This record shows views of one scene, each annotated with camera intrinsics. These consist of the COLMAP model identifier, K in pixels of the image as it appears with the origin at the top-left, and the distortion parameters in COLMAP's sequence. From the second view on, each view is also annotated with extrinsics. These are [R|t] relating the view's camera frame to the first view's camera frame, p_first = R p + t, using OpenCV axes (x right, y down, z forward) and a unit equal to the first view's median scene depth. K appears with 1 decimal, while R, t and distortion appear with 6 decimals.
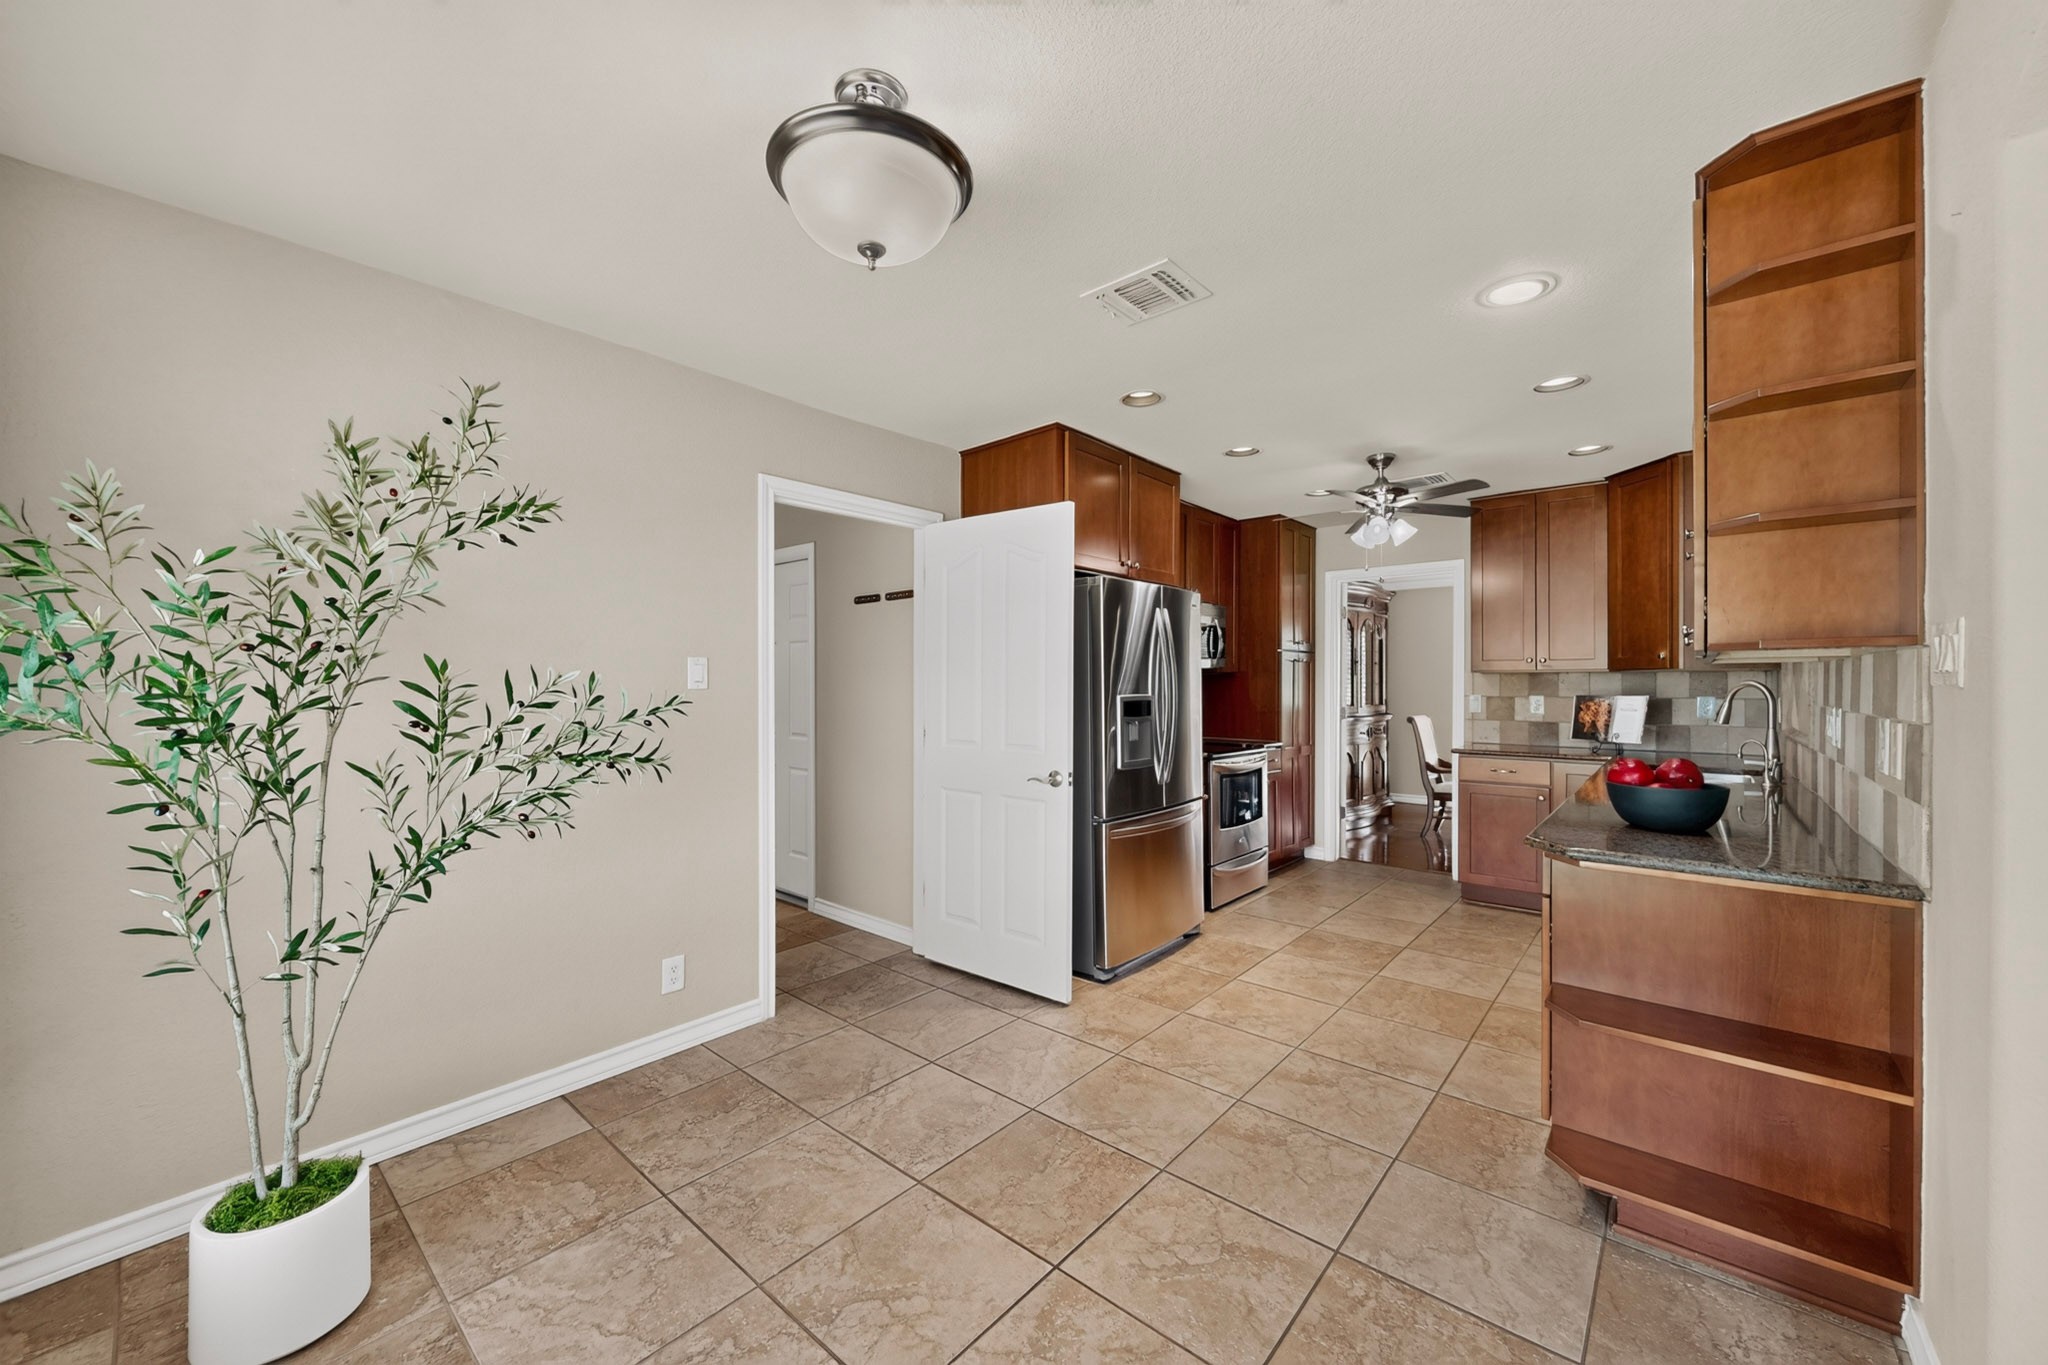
lens RADIAL K [[773.2, 0, 1021.0], [0, 773.2, 681.7], [0, 0, 1]] dist [0.004112, 0.000040]
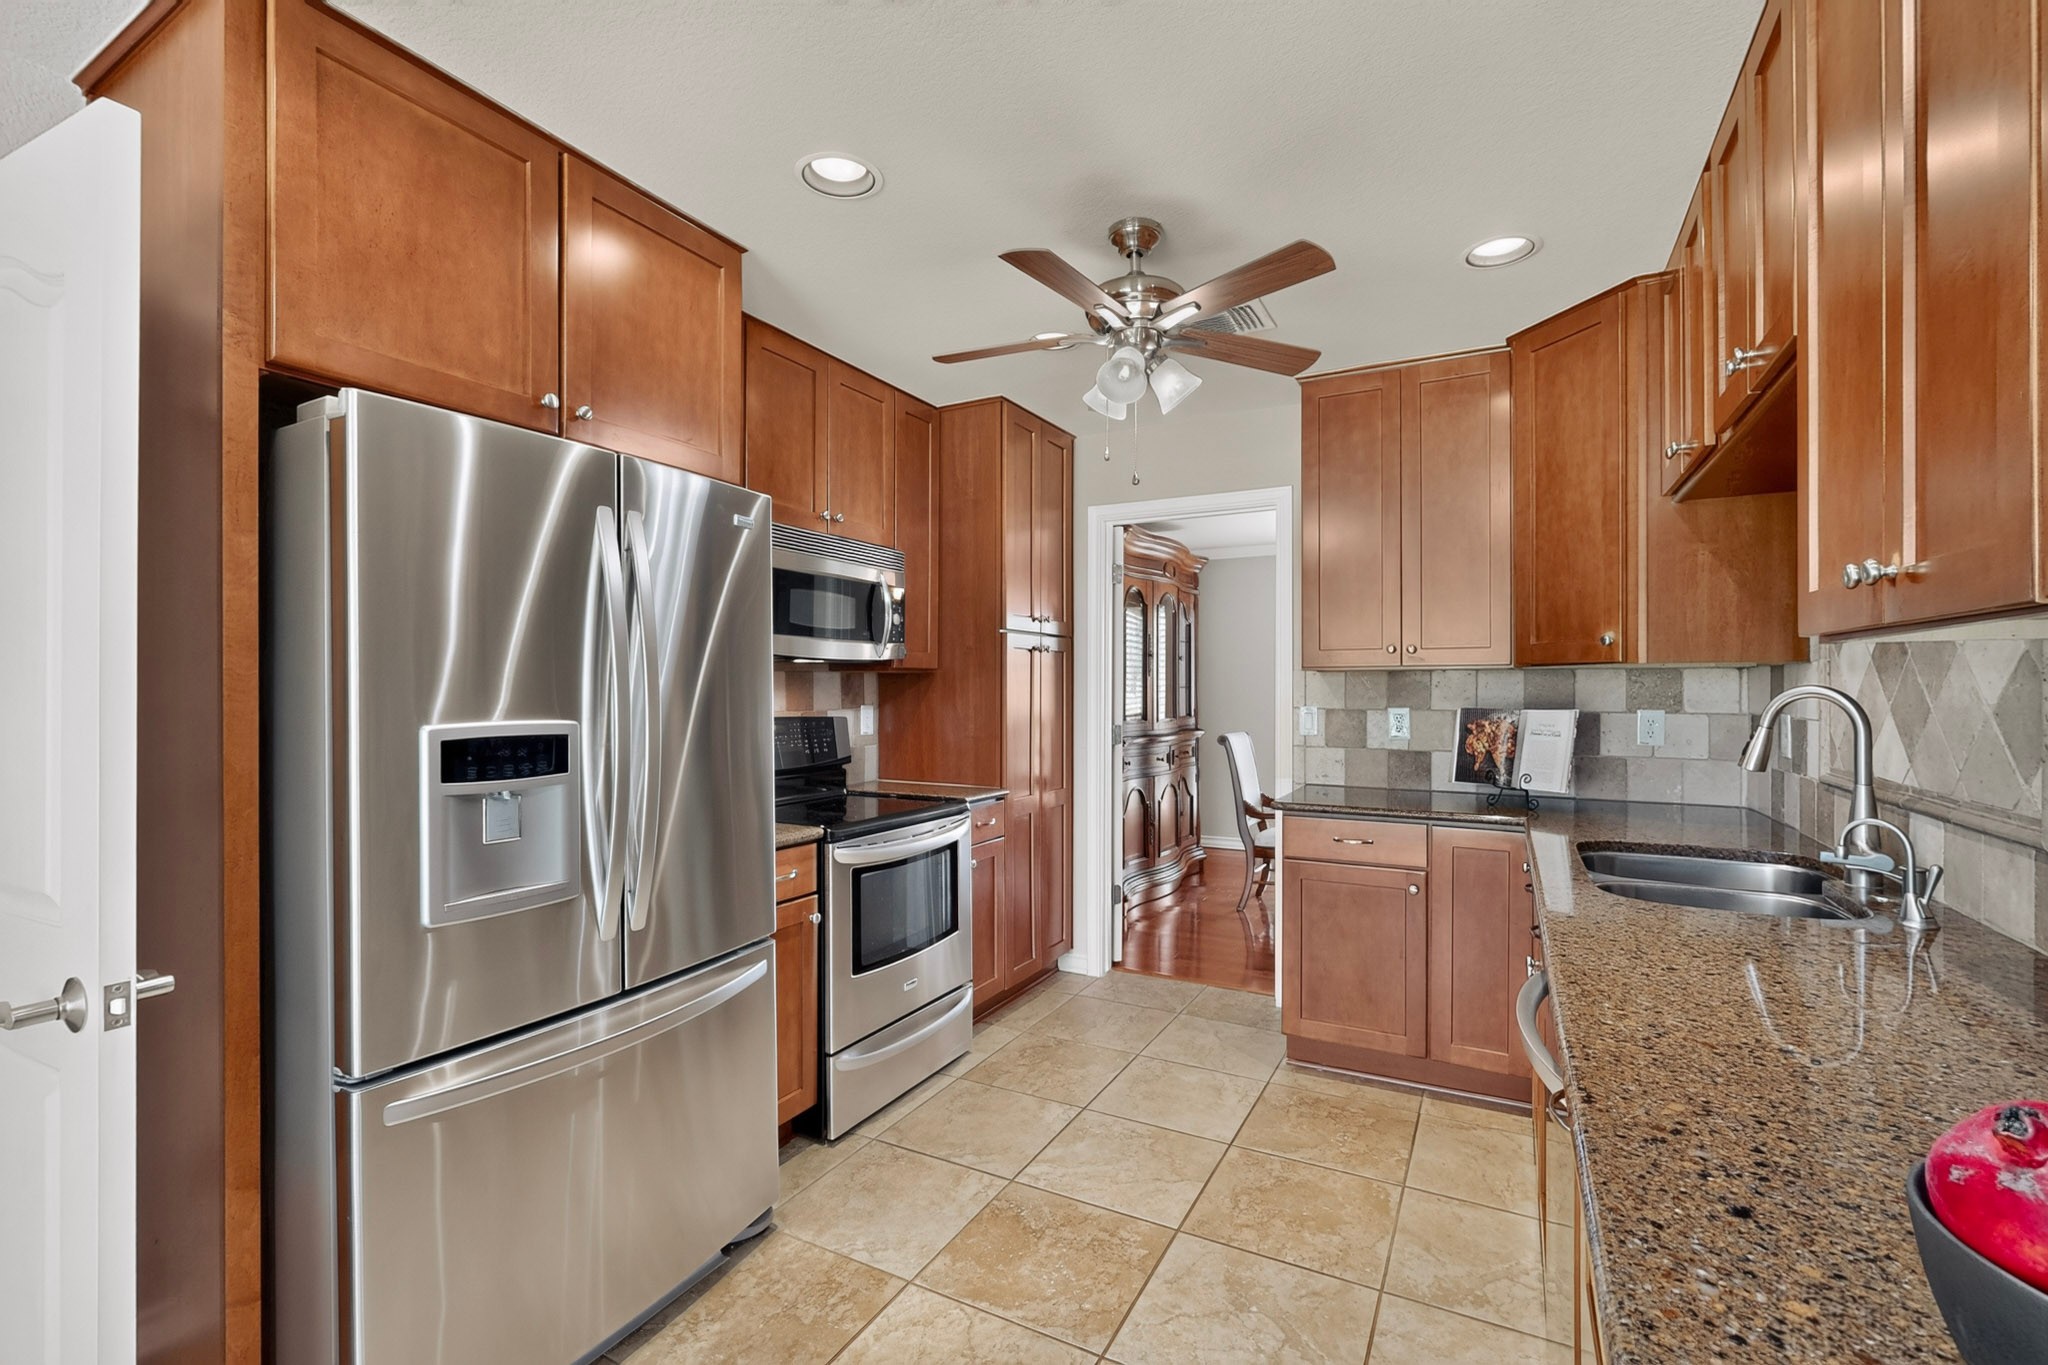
lens RADIAL K [[885.6, 0, 1021.6], [0, 885.6, 681.1], [0, 0, 1]] dist [-0.004084, 0.000007]
pose [[0.976658, 0.001105, 0.214798, 0.226453], [-0.000644, 0.999997, -0.002218, -0.001534], [-0.214800, 0.002028, 0.976656, 0.385284]]
